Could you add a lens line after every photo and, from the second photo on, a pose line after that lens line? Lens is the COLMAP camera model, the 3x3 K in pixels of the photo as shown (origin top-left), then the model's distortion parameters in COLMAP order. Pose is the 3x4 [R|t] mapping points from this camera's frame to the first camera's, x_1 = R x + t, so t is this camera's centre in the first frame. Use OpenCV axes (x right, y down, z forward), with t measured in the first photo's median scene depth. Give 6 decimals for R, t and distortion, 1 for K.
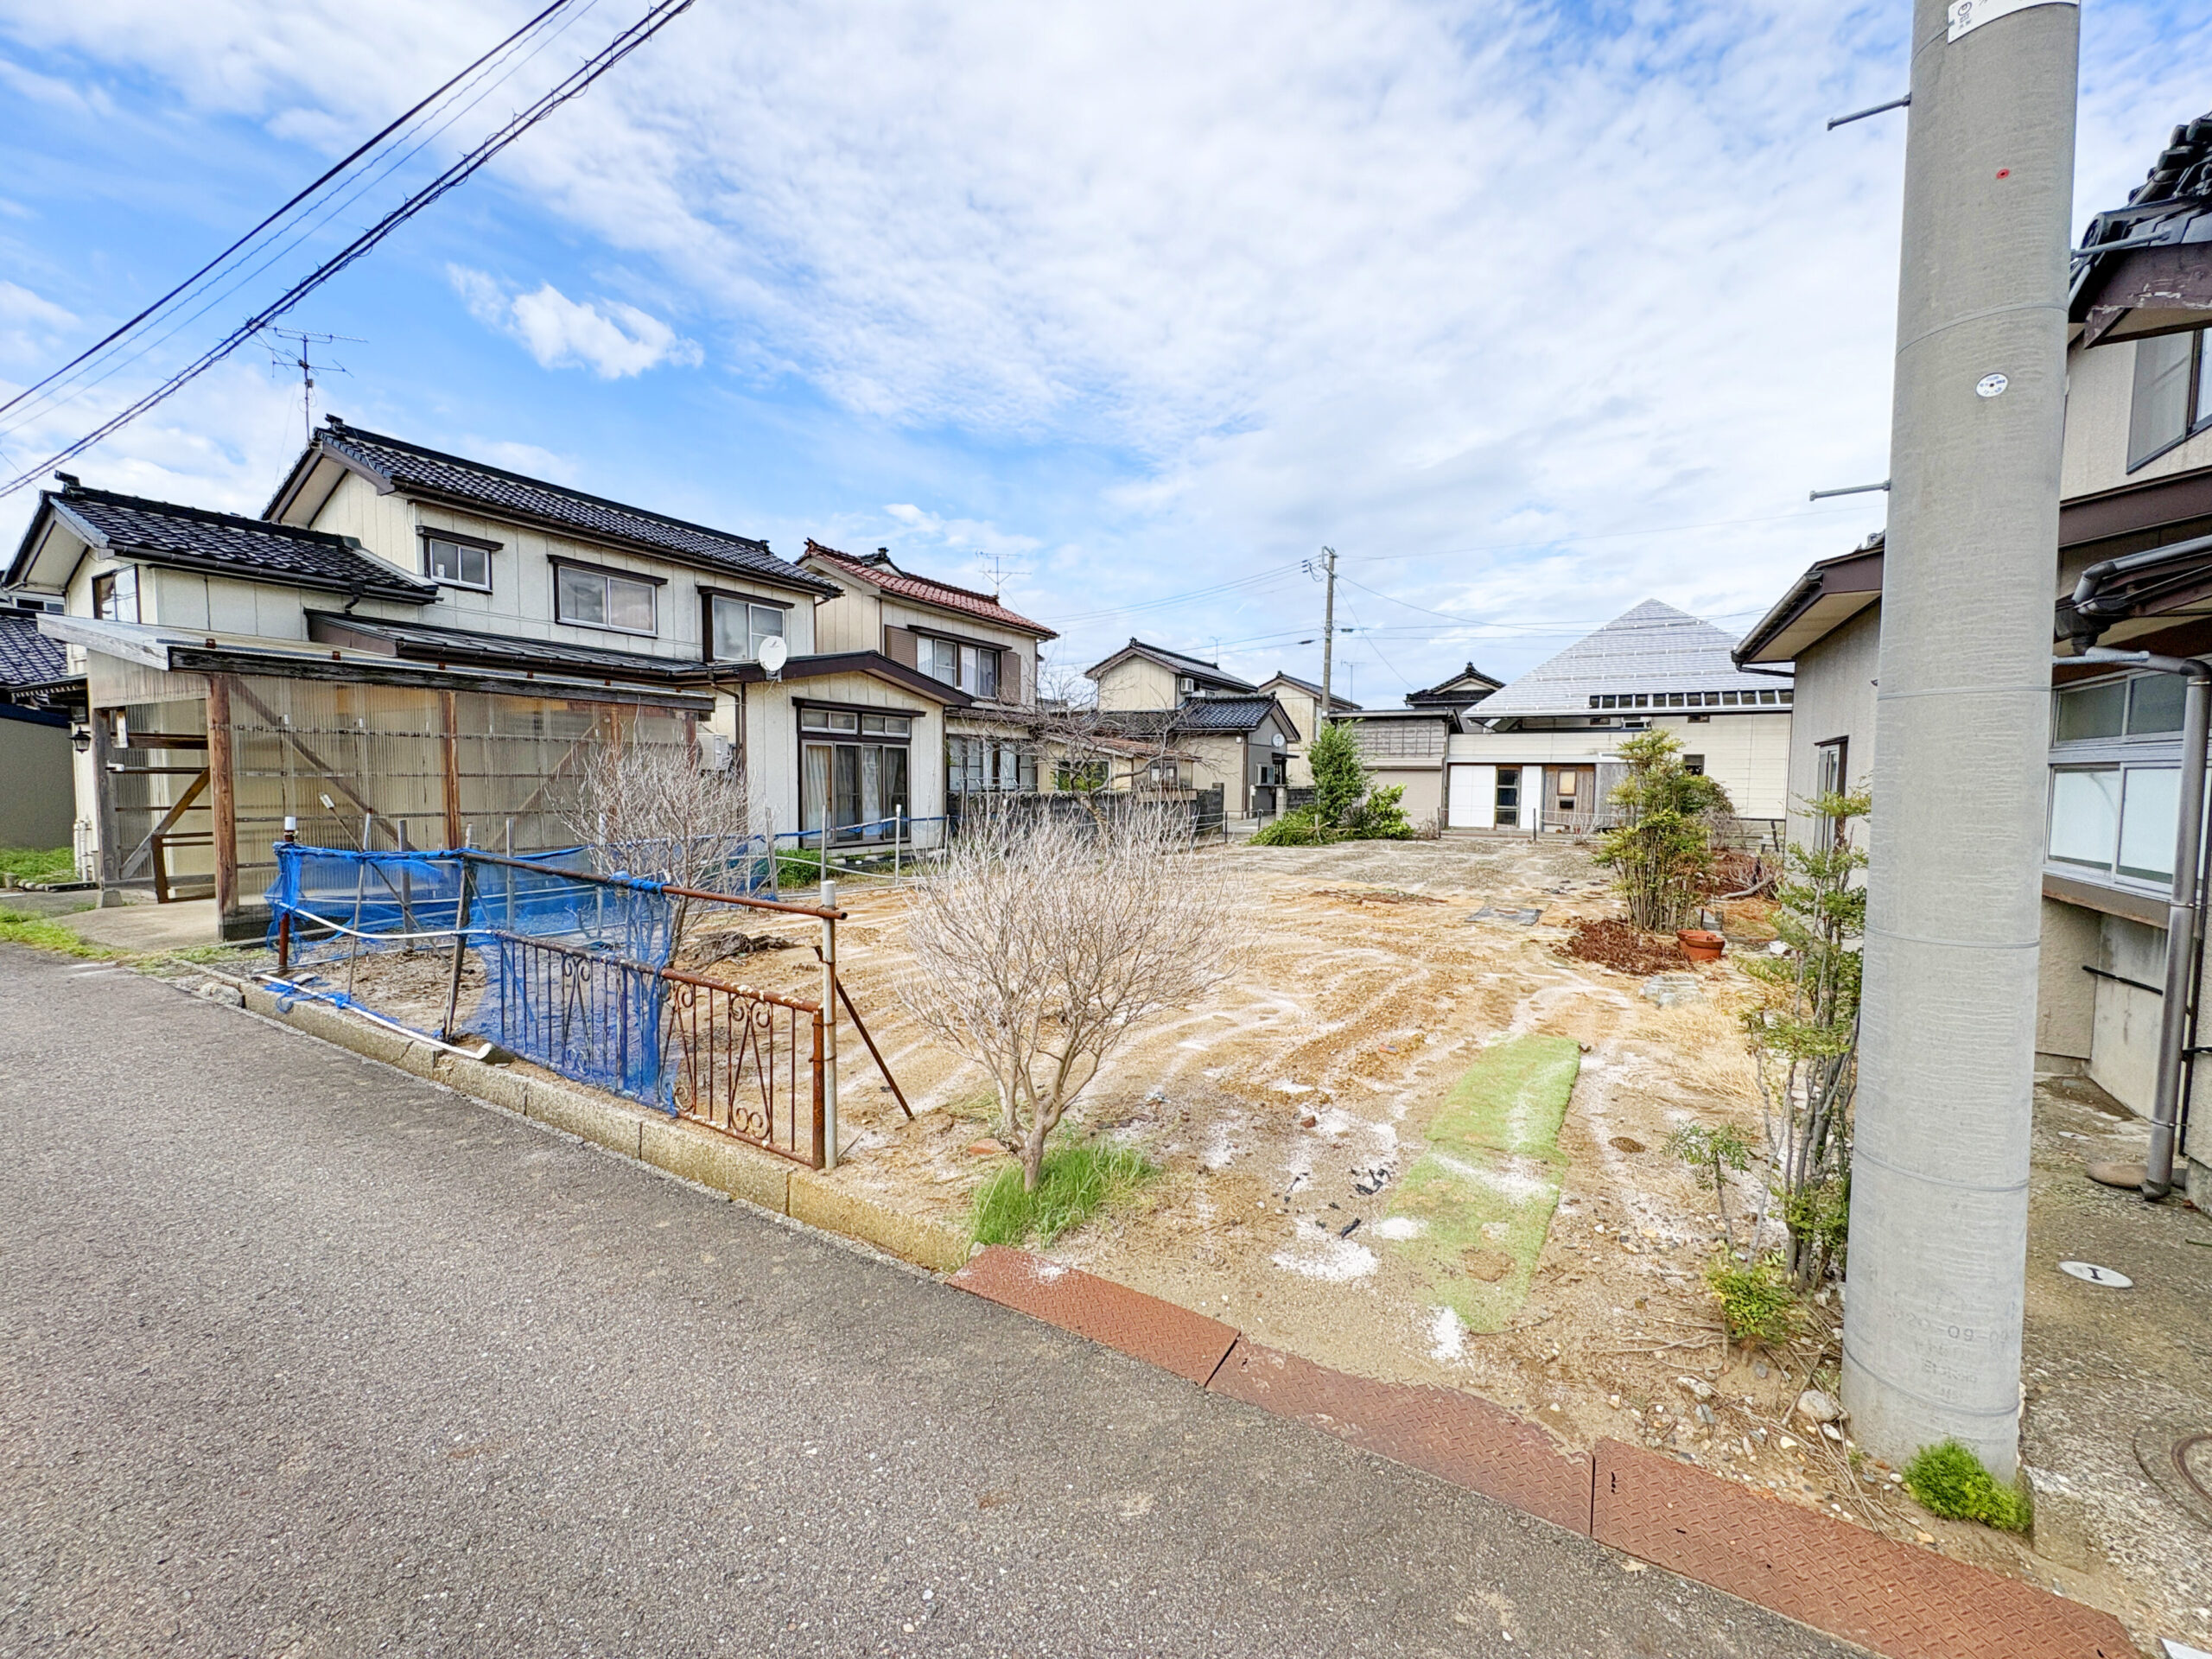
lens RADIAL K [[875.6, 0, 1113.4], [0, 875.6, 836.9], [0, 0, 1]] dist [0.001066, 0.000777]
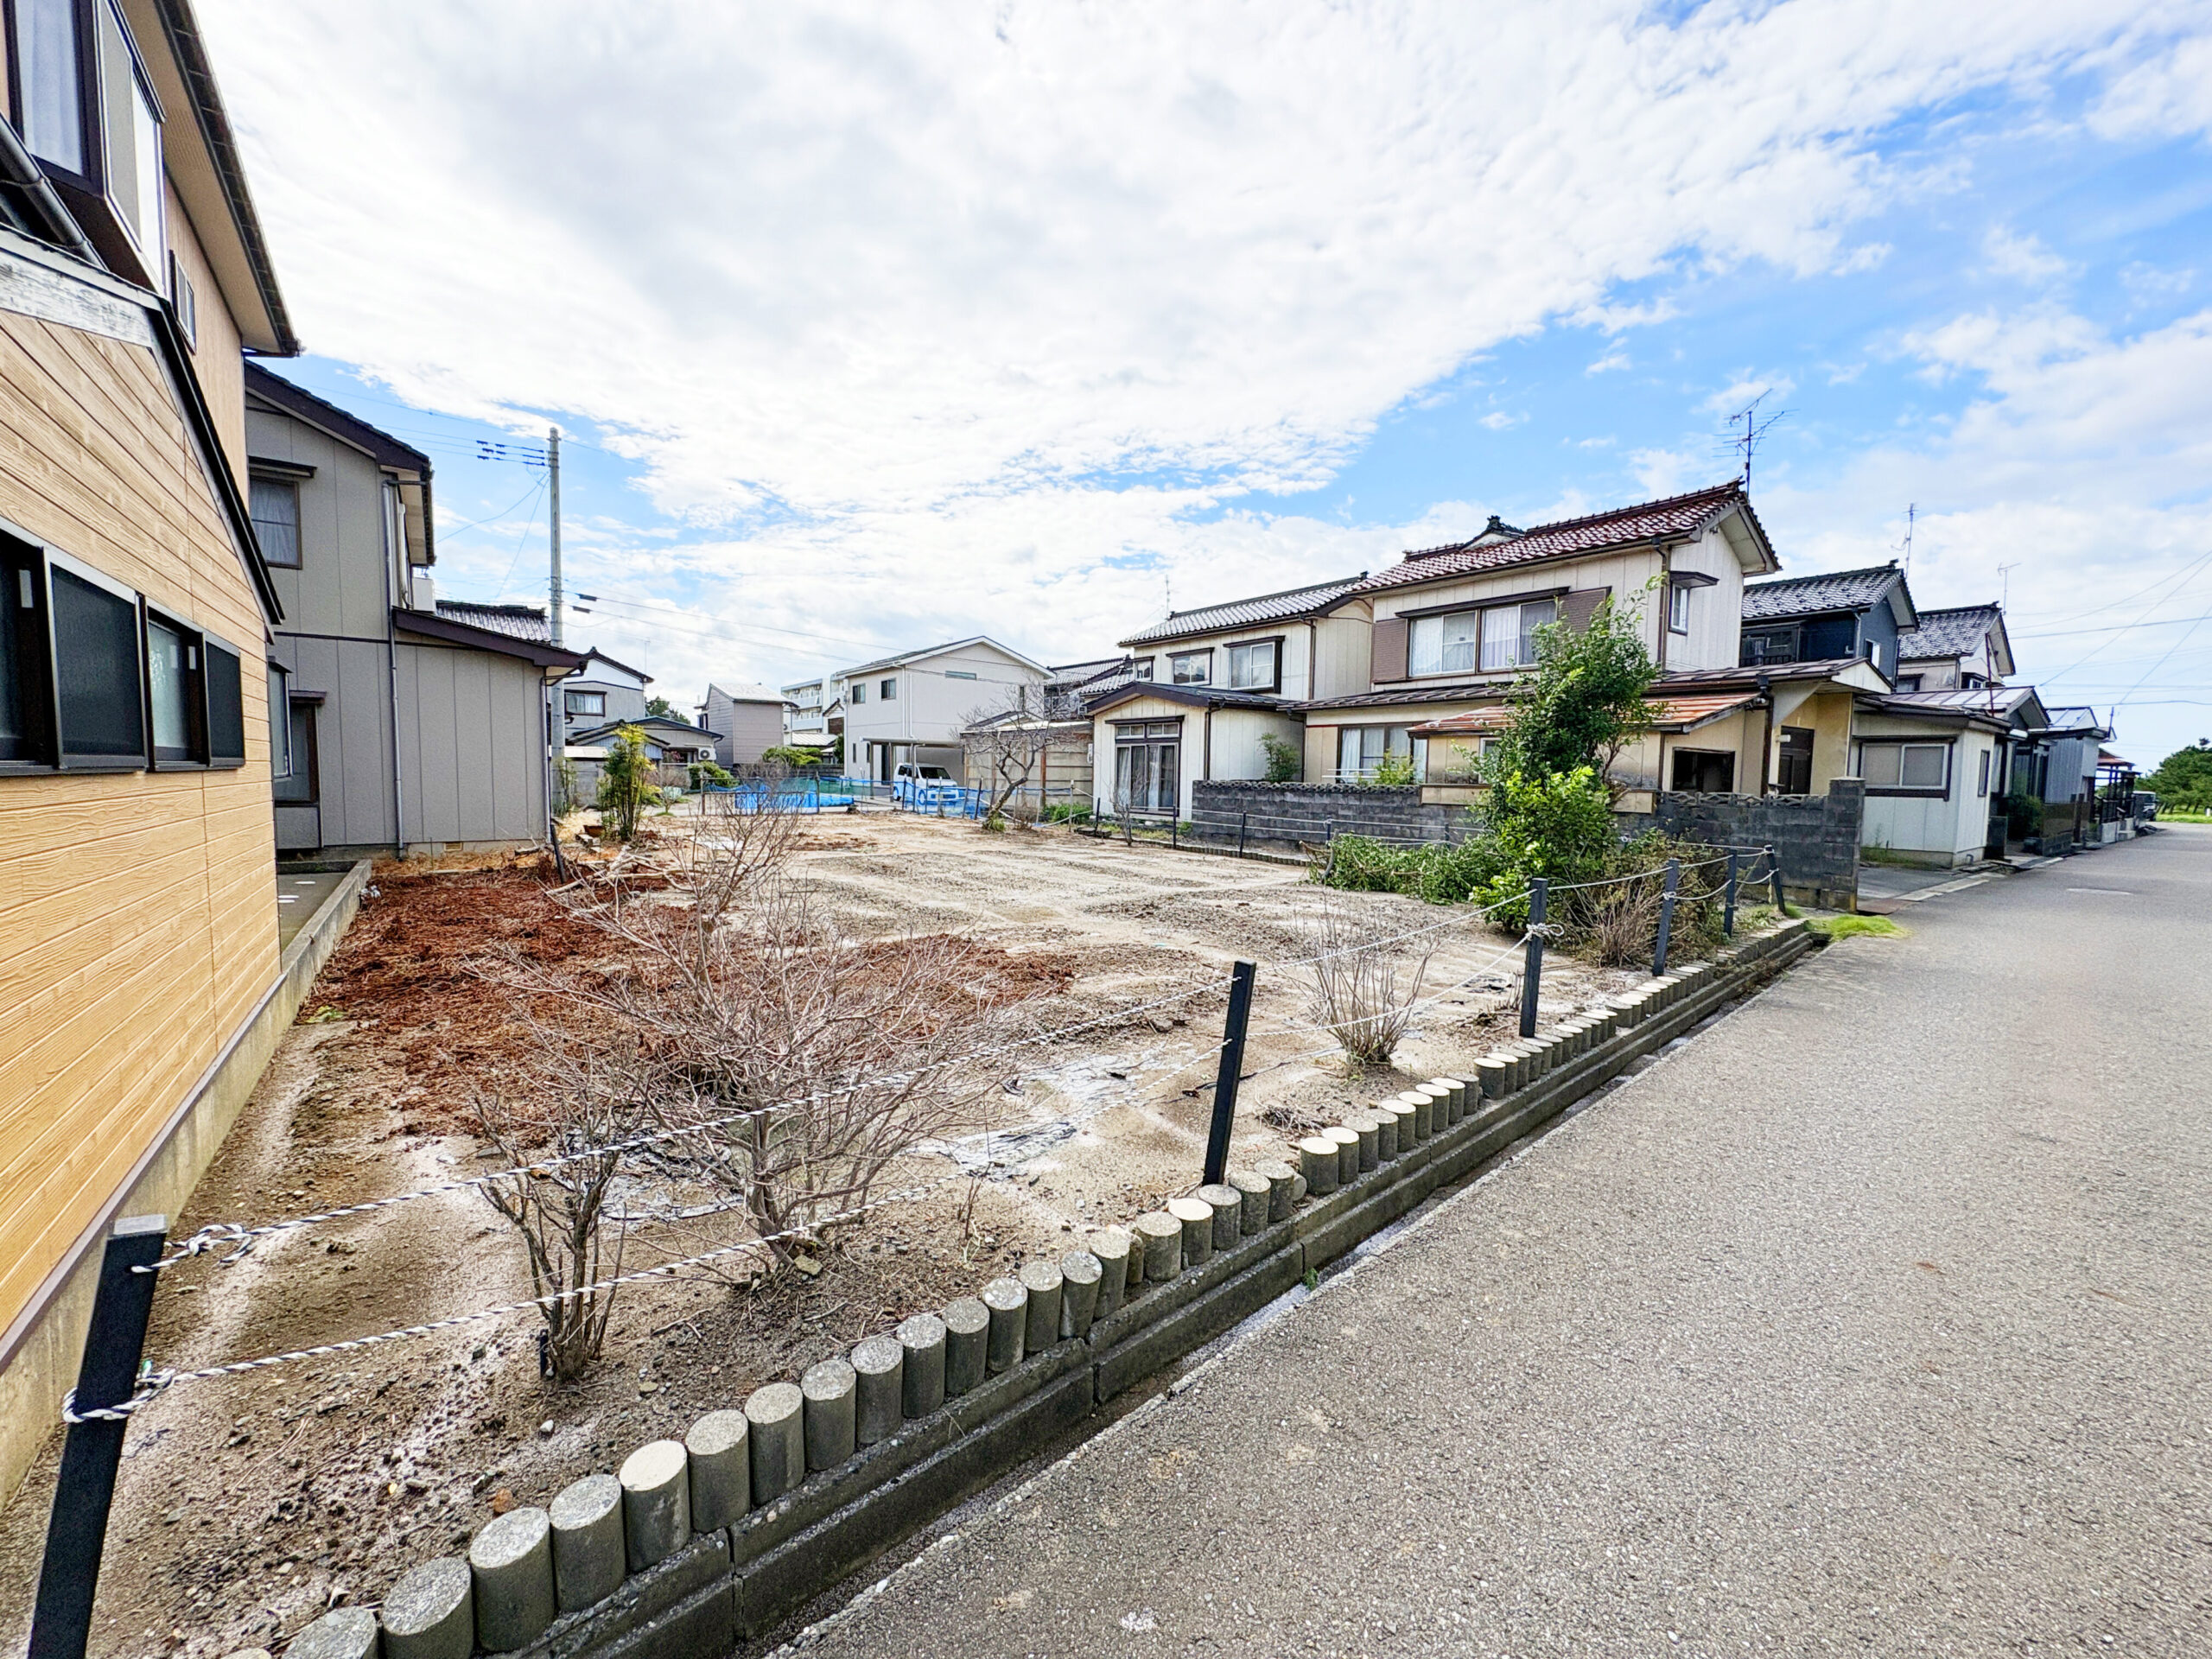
lens RADIAL K [[875.6, 0, 1095.5], [0, 875.6, 859.4], [0, 0, 1]] dist [0.001066, 0.000777]
pose [[-0.392113, 0.074747, -0.916875, 0.630812], [-0.082566, 0.989811, 0.116003, -0.045126], [0.916204, 0.121189, -0.381946, 0.857435]]
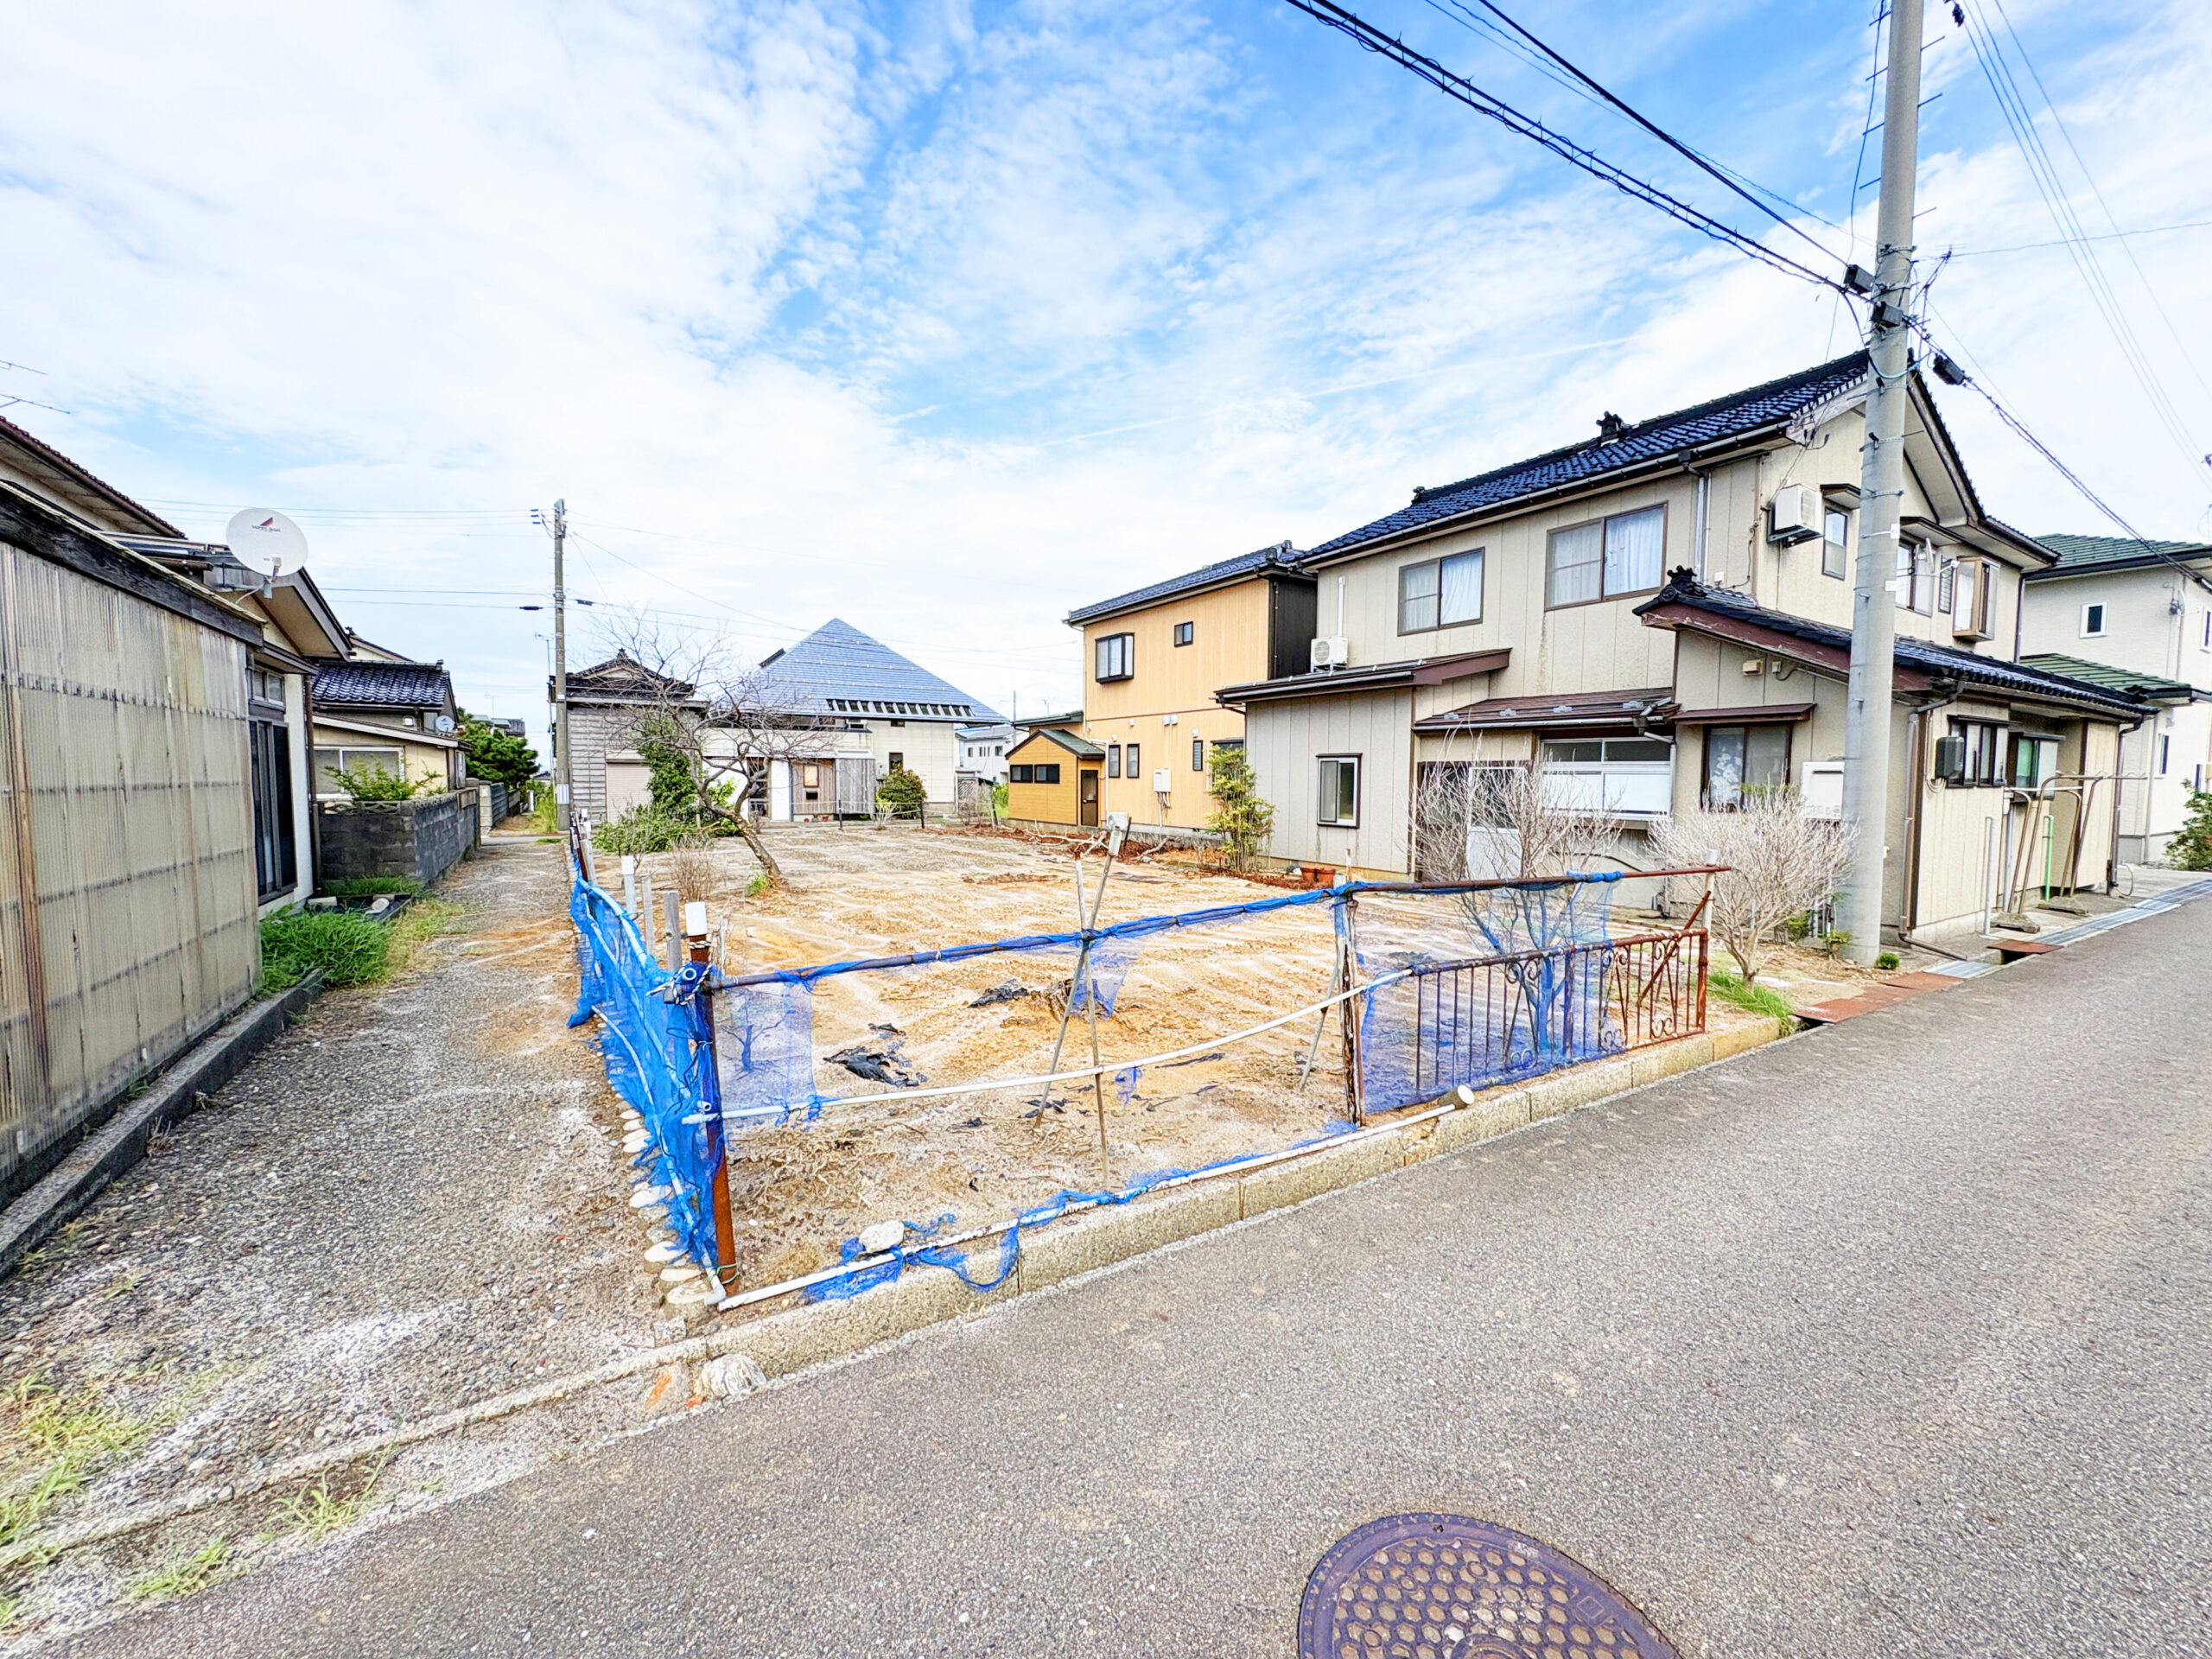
lens RADIAL K [[875.6, 0, 1106.6], [0, 875.6, 828.3], [0, 0, 1]] dist [0.001066, 0.000777]
pose [[0.470422, -0.063443, 0.880158, -0.294016], [0.062950, 0.997284, 0.038240, -0.015211], [-0.880193, 0.037416, 0.473138, 0.157262]]
